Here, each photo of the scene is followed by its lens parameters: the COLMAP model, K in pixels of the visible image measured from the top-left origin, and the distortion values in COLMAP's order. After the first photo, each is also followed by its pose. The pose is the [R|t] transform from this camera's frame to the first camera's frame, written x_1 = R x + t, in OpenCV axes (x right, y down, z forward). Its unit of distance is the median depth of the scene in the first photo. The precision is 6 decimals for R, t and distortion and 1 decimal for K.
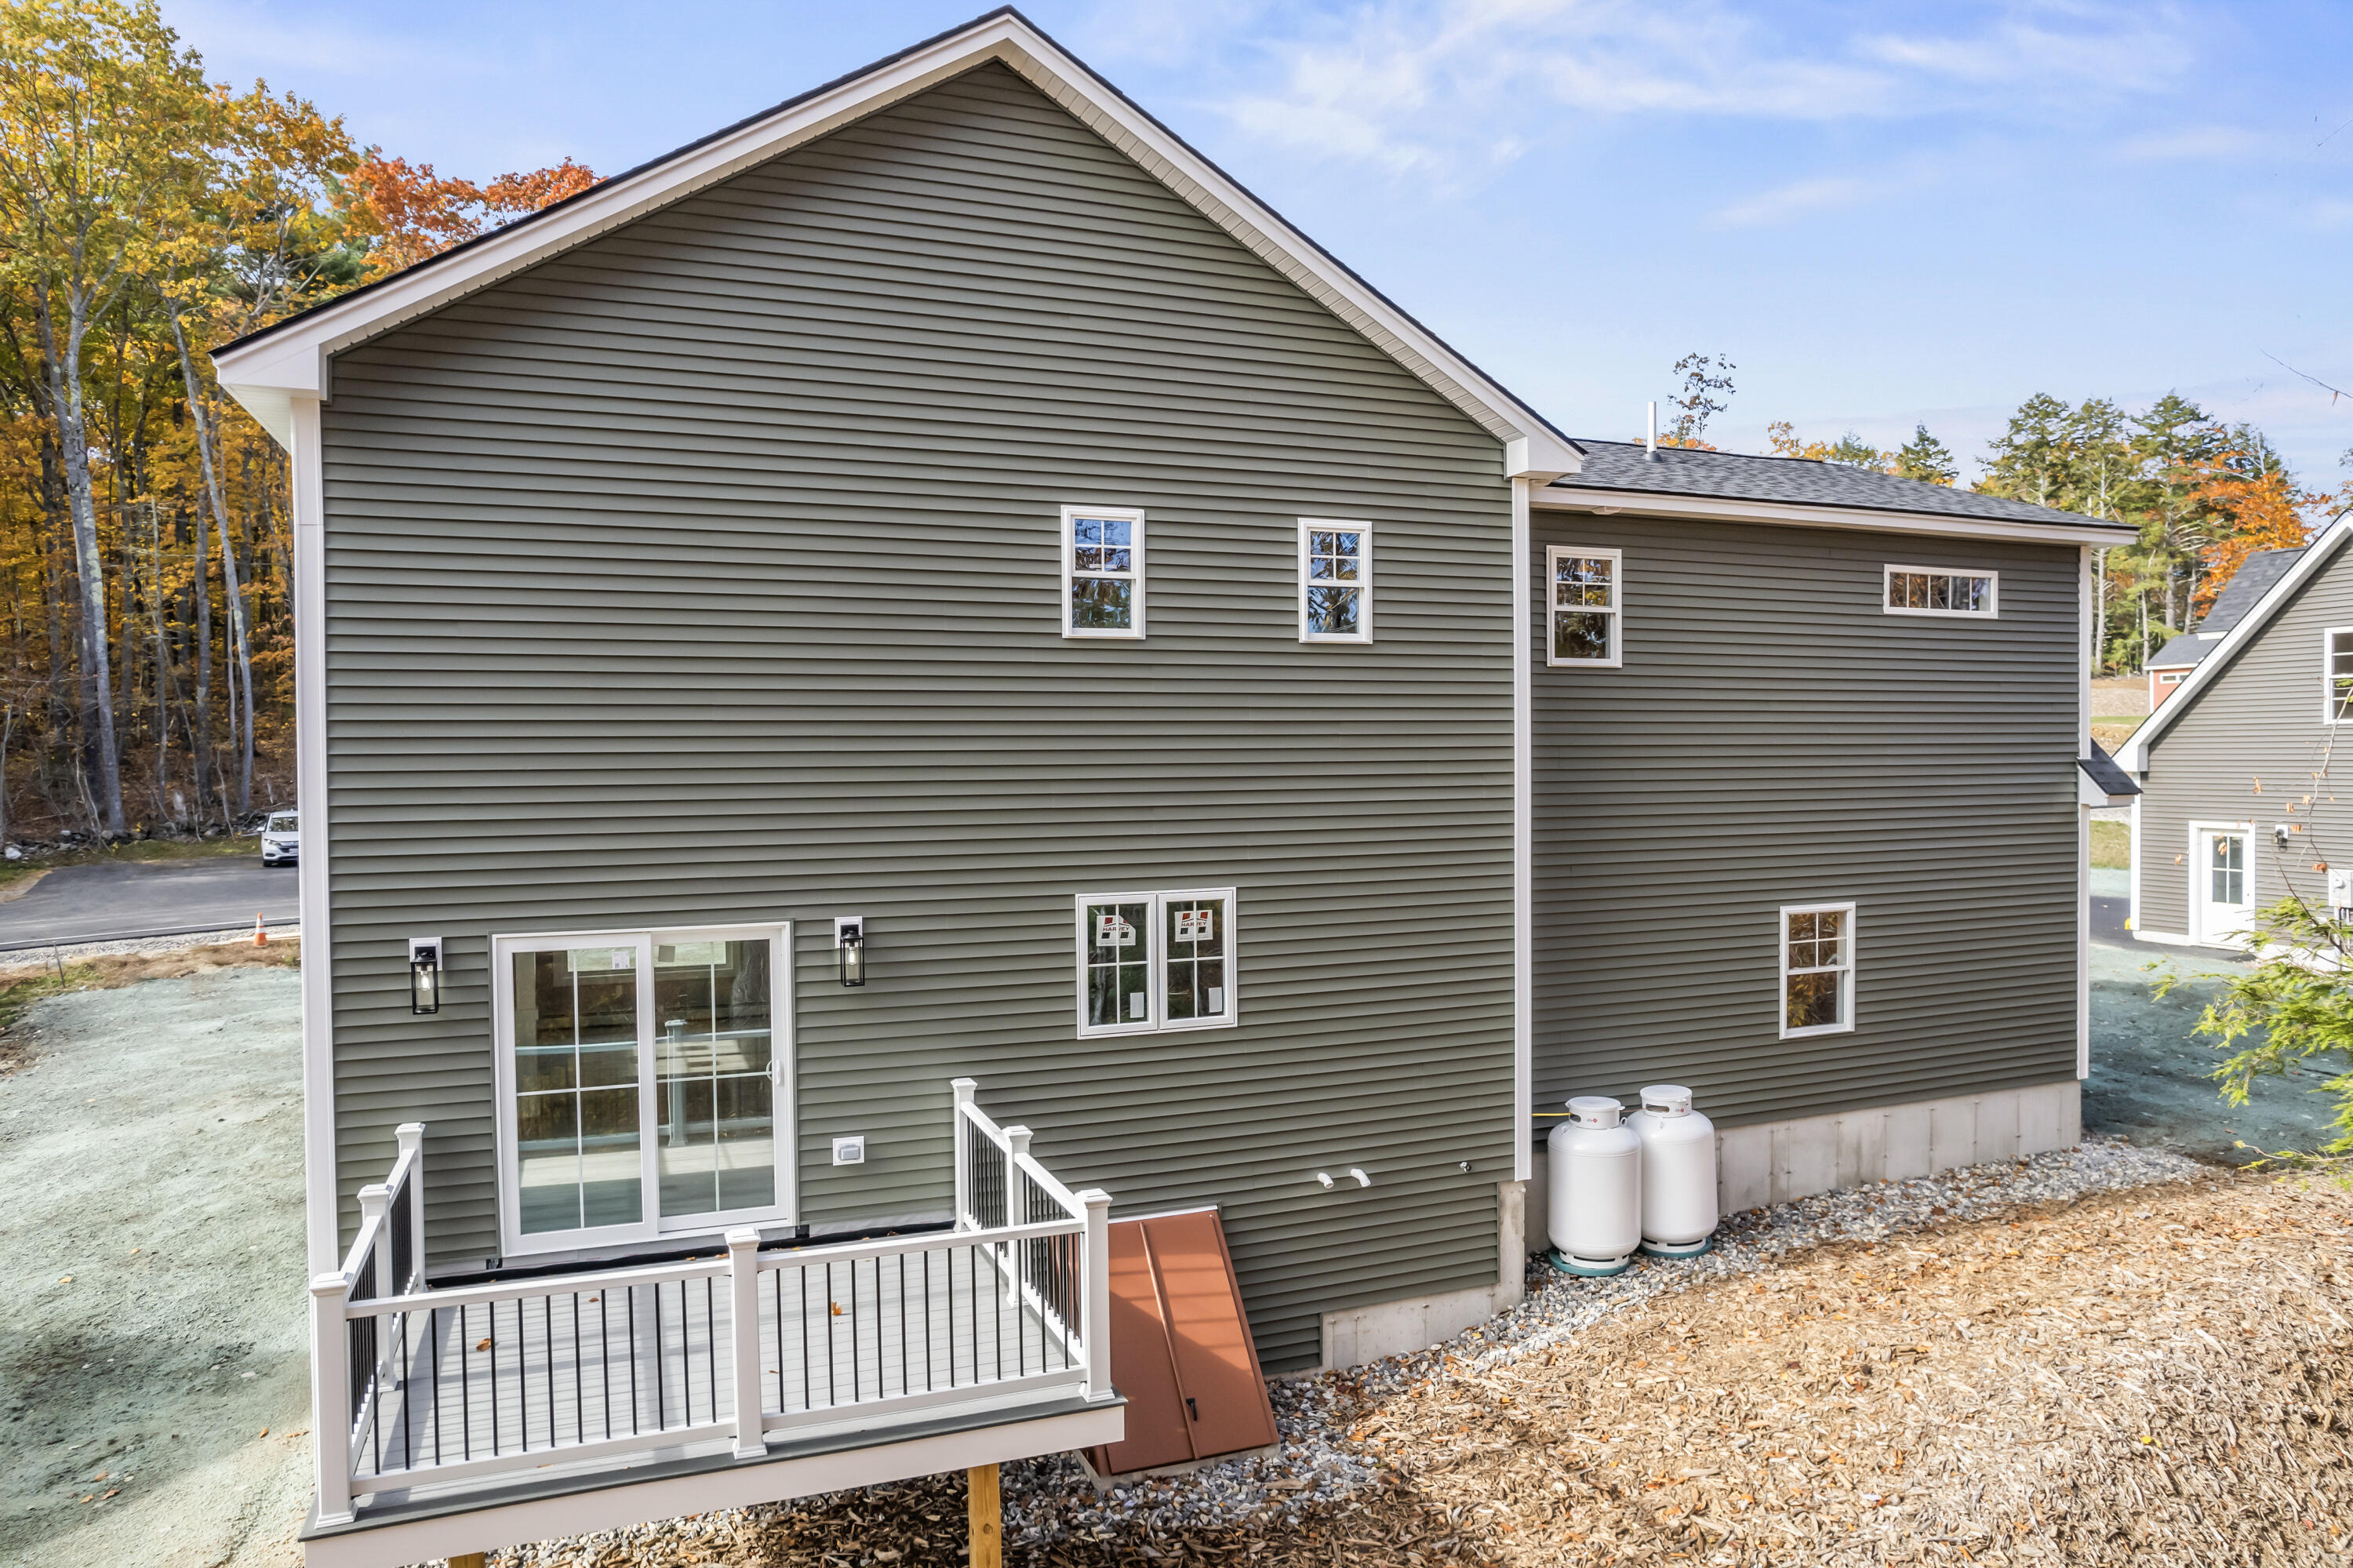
lens RADIAL K [[1494.0, 0, 1177.9], [0, 1494.0, 793.3], [0, 0, 1]] dist [-0.044201, 0.003878]
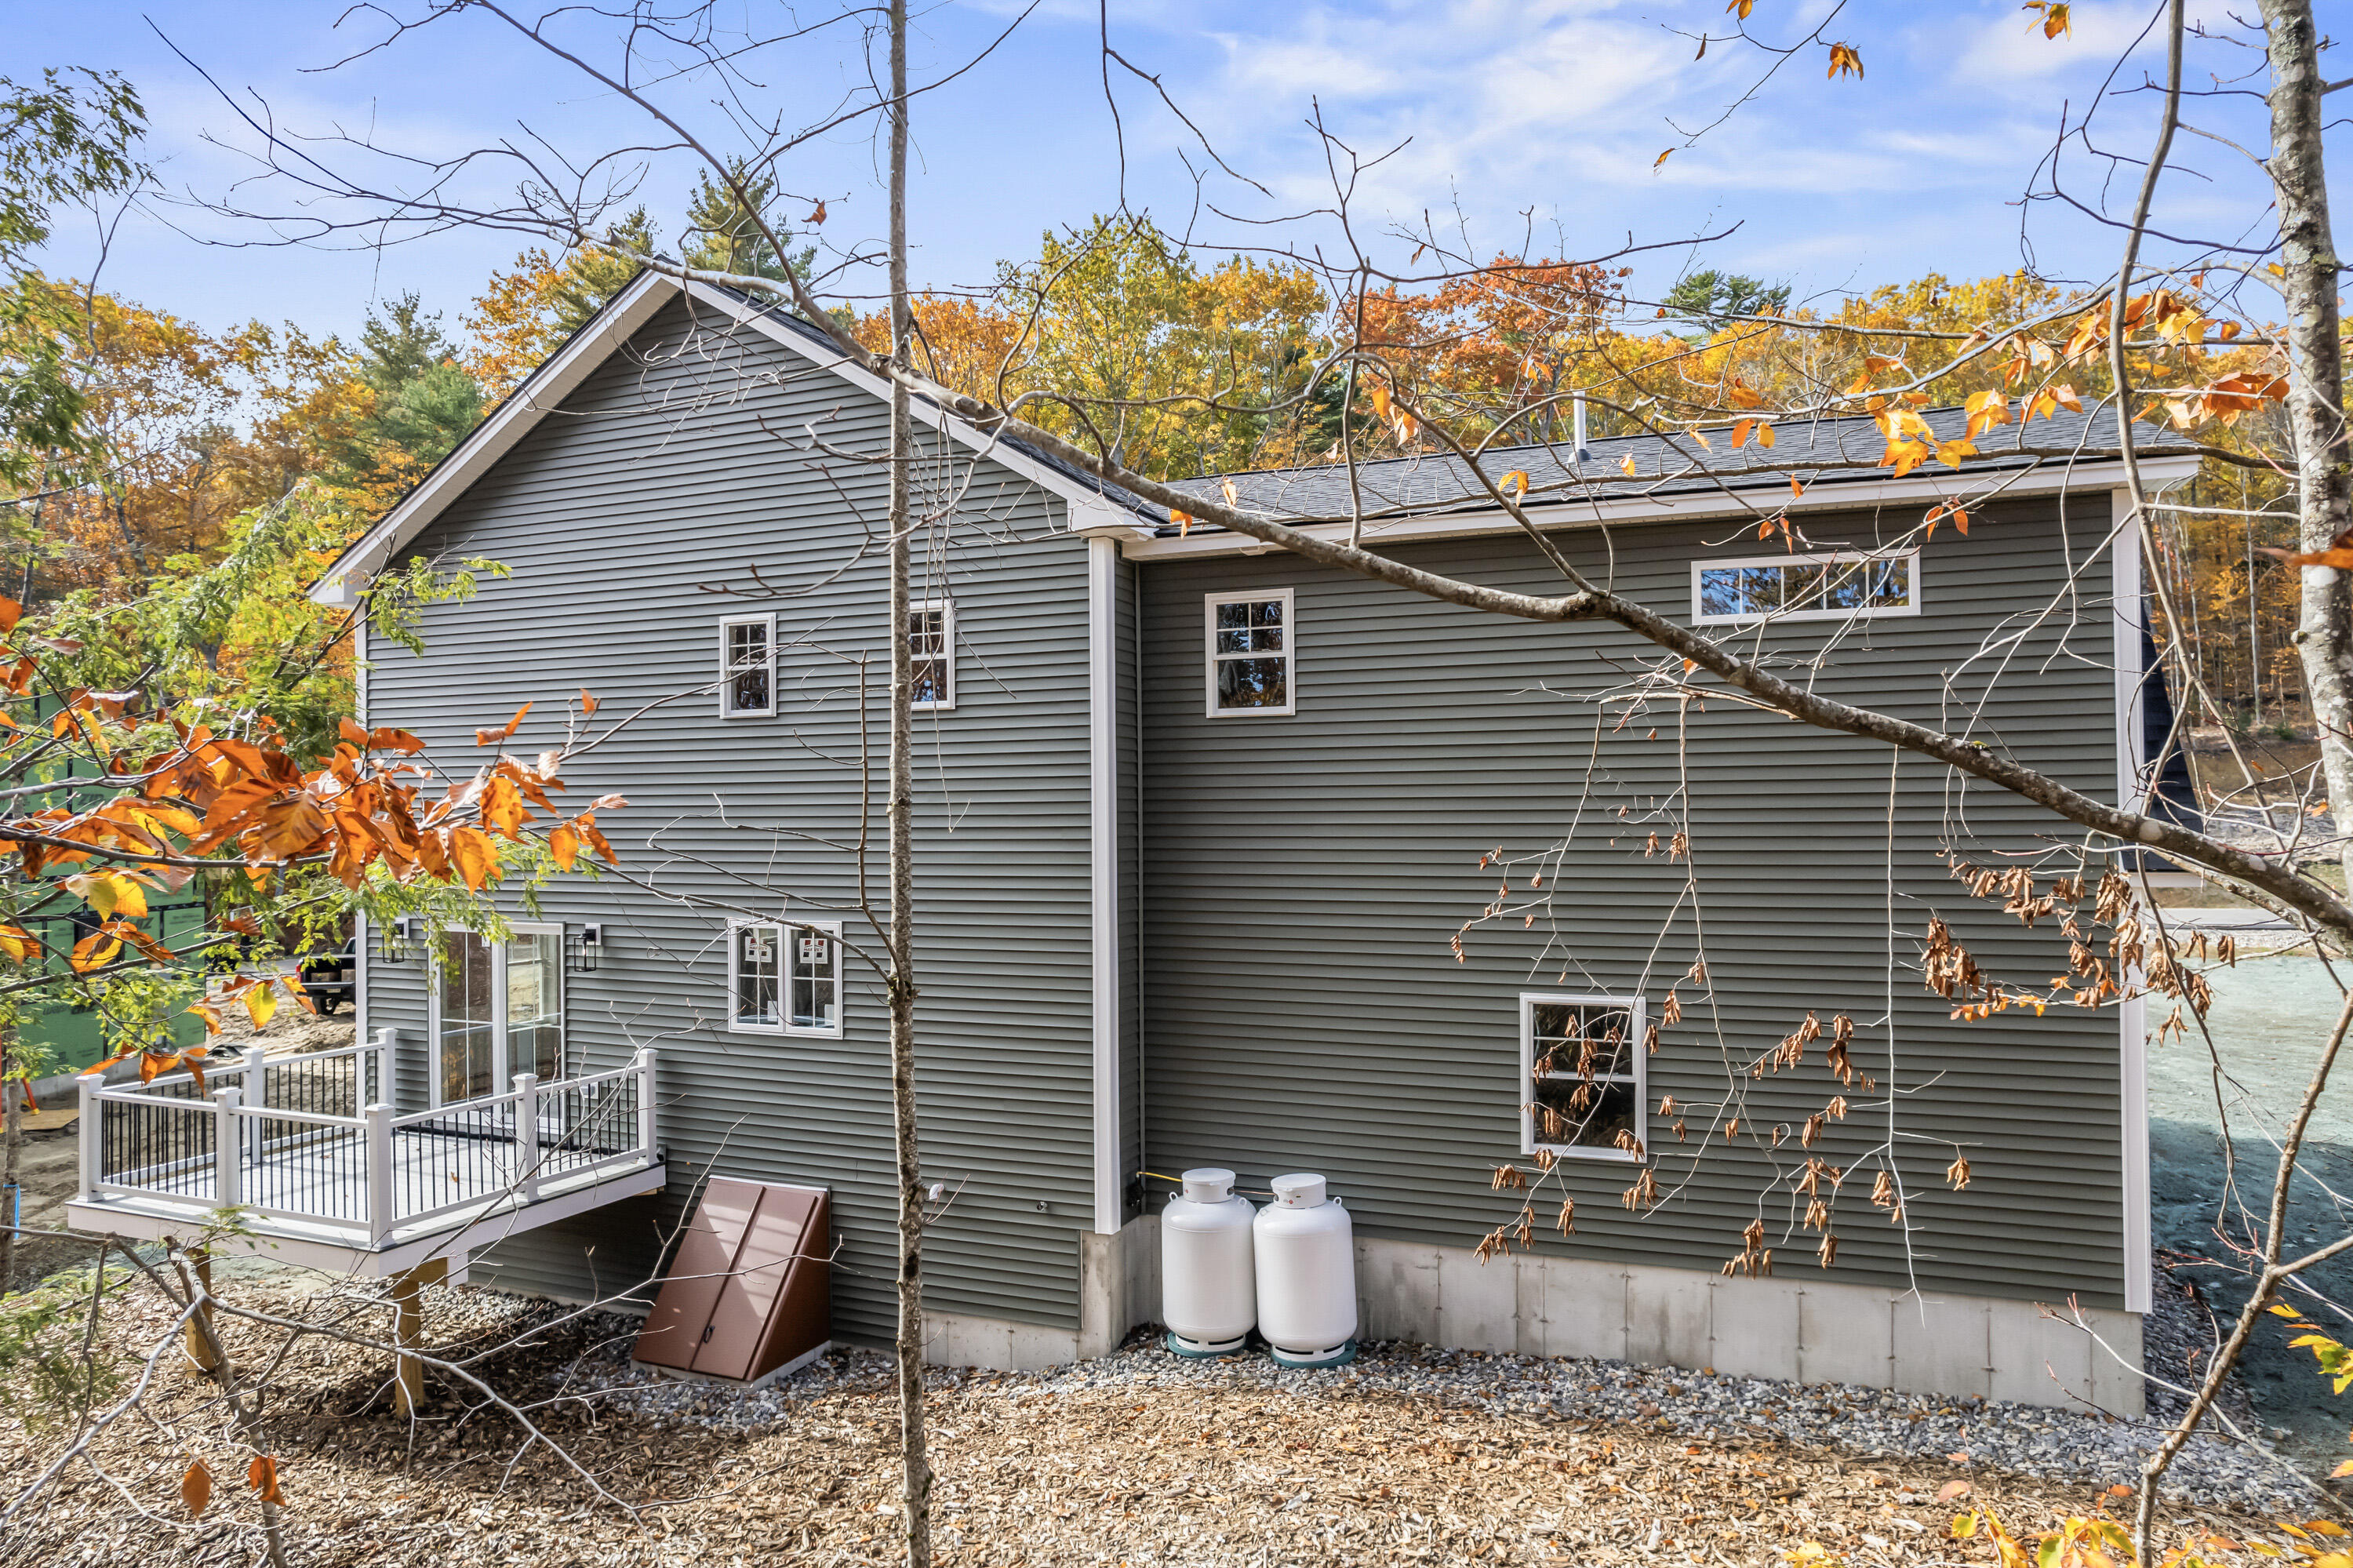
lens RADIAL K [[1494.0, 0, 1177.9], [0, 1494.0, 793.3], [0, 0, 1]] dist [-0.044201, 0.003878]
pose [[0.721706, -0.004876, -0.692183, 1.075645], [-0.016120, 0.999586, -0.023848, -0.014866], [0.692012, 0.028370, 0.721328, 0.338331]]
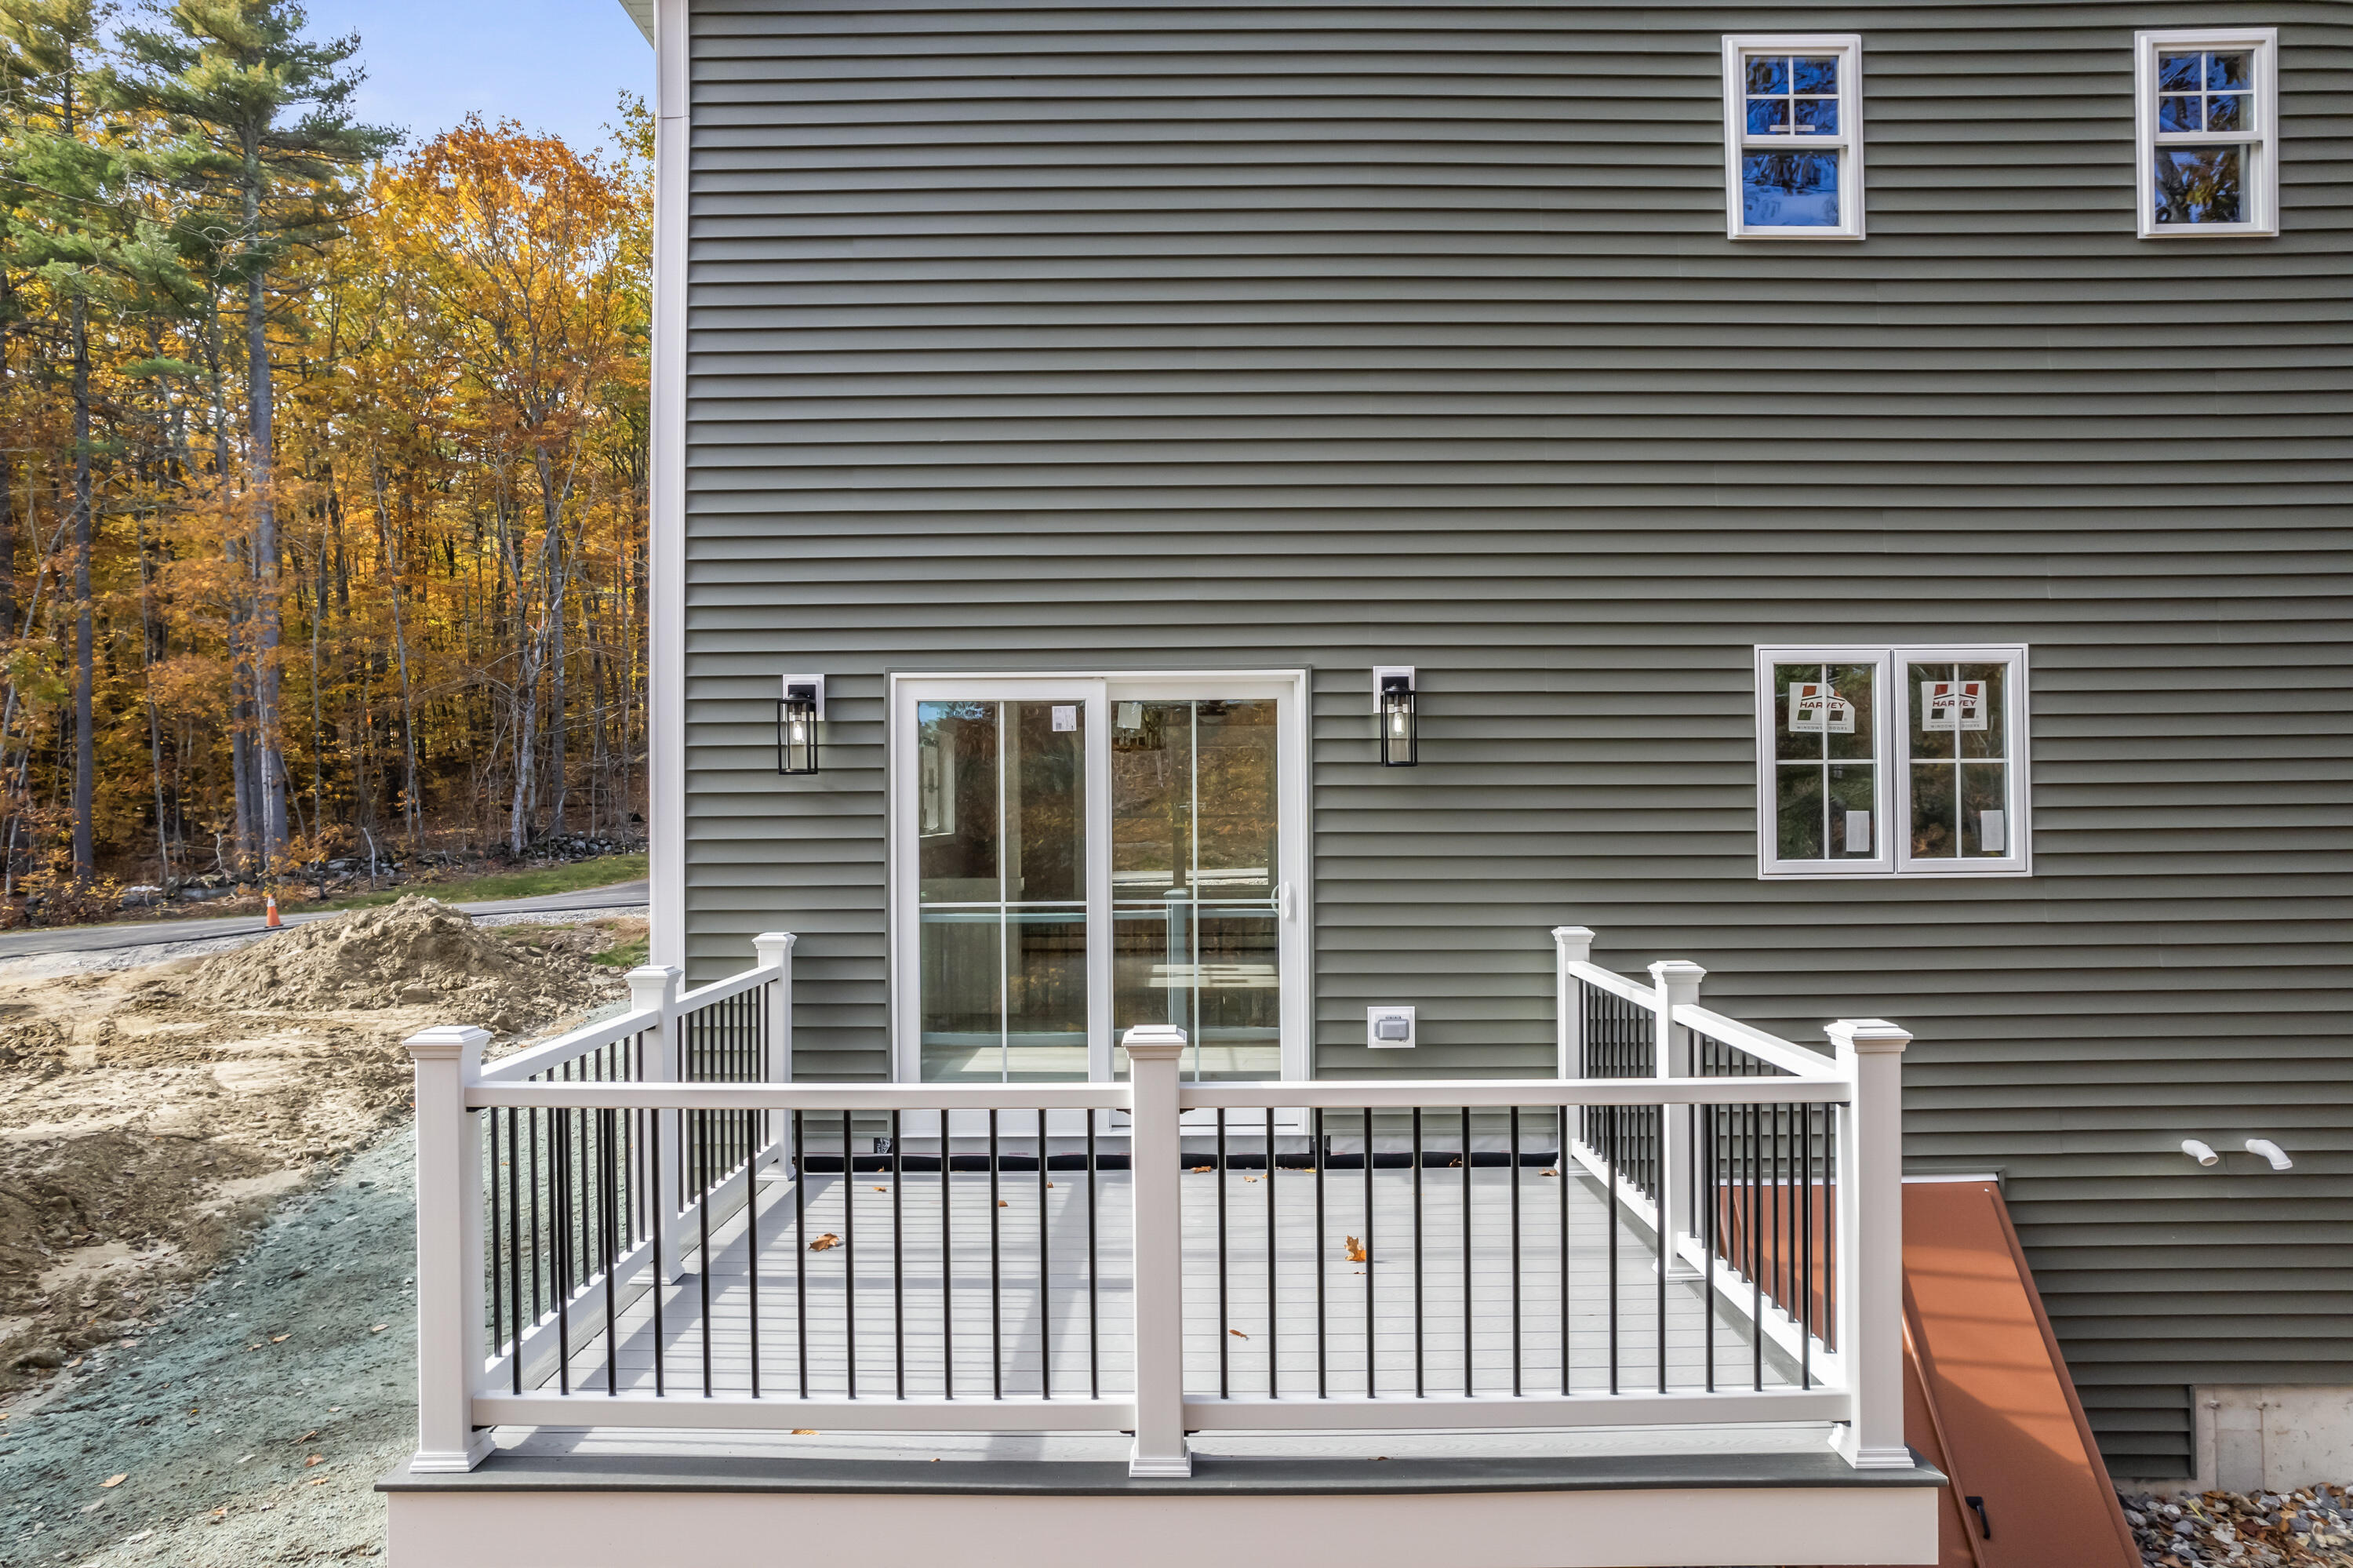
lens RADIAL K [[1496.4, 0, 1190.1], [0, 1496.4, 792.4], [0, 0, 1]] dist [-0.088292, 0.077580]
pose [[0.929231, -0.004504, -0.369471, -0.058653], [-0.008000, 0.999446, -0.032304, 0.148200], [0.369412, 0.032973, 0.928681, 0.337305]]
